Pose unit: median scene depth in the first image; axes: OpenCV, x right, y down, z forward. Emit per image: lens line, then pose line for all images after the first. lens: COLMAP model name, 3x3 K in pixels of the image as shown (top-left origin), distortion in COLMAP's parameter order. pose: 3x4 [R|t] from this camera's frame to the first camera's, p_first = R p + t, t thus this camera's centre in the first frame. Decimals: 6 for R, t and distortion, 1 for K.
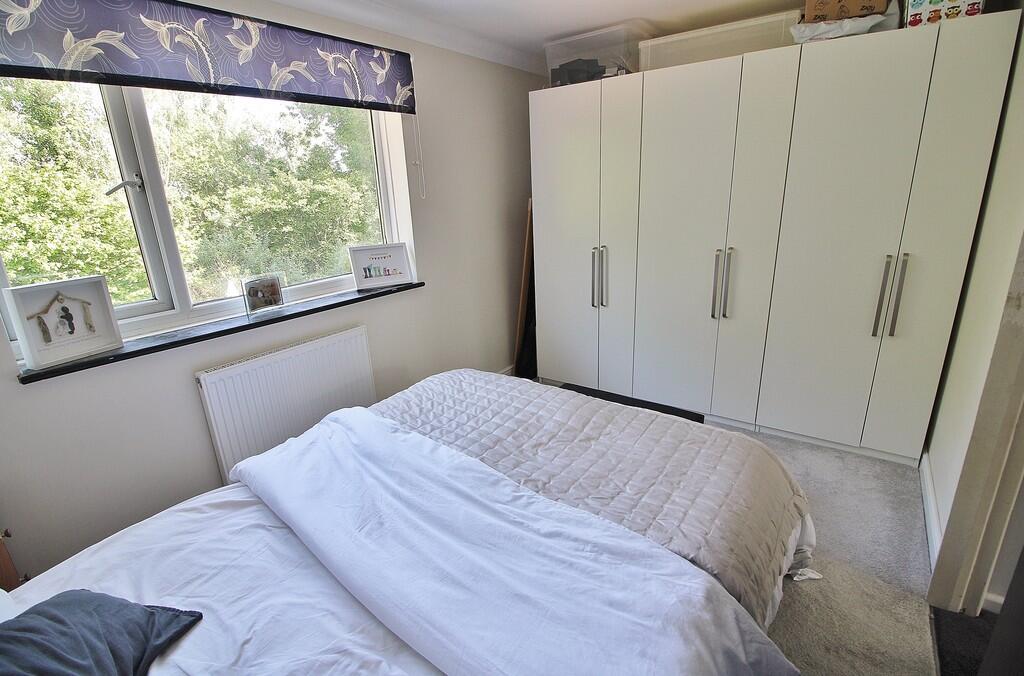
lens RADIAL K [[479.9, 0, 509.1], [0, 479.9, 342.9], [0, 0, 1]] dist [-0.023024, -0.002954]
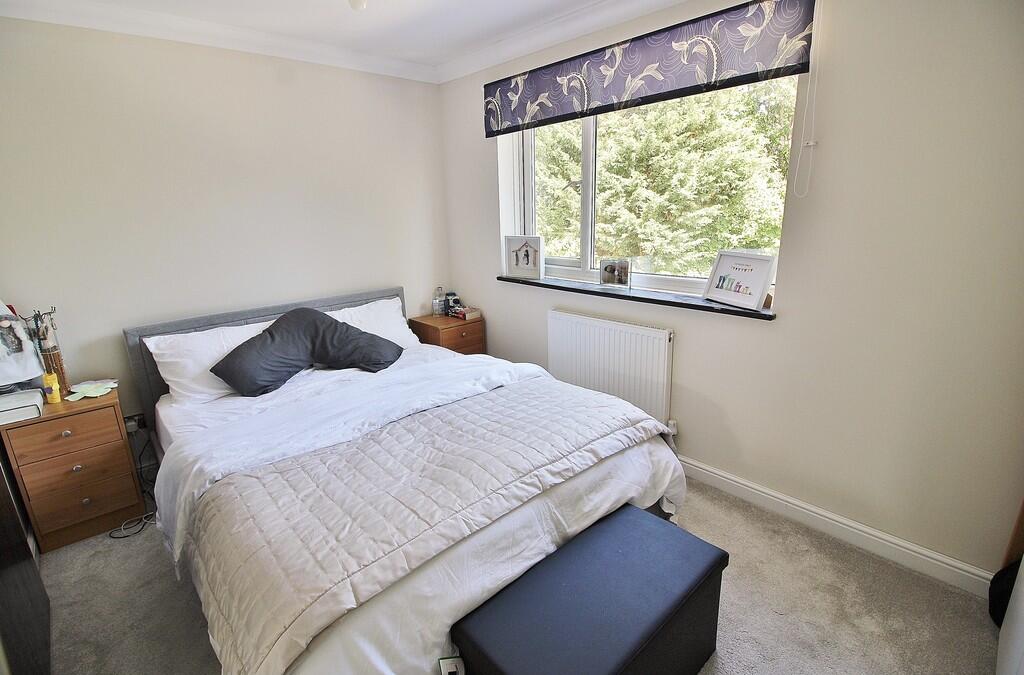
lens RADIAL K [[479.9, 0, 508.2], [0, 479.9, 332.4], [0, 0, 1]] dist [-0.023024, -0.002954]
pose [[-0.193799, 0.315845, -0.928808, 0.824022], [-0.244226, 0.901418, 0.357490, -0.386081], [0.950156, 0.296120, -0.097556, 1.046183]]
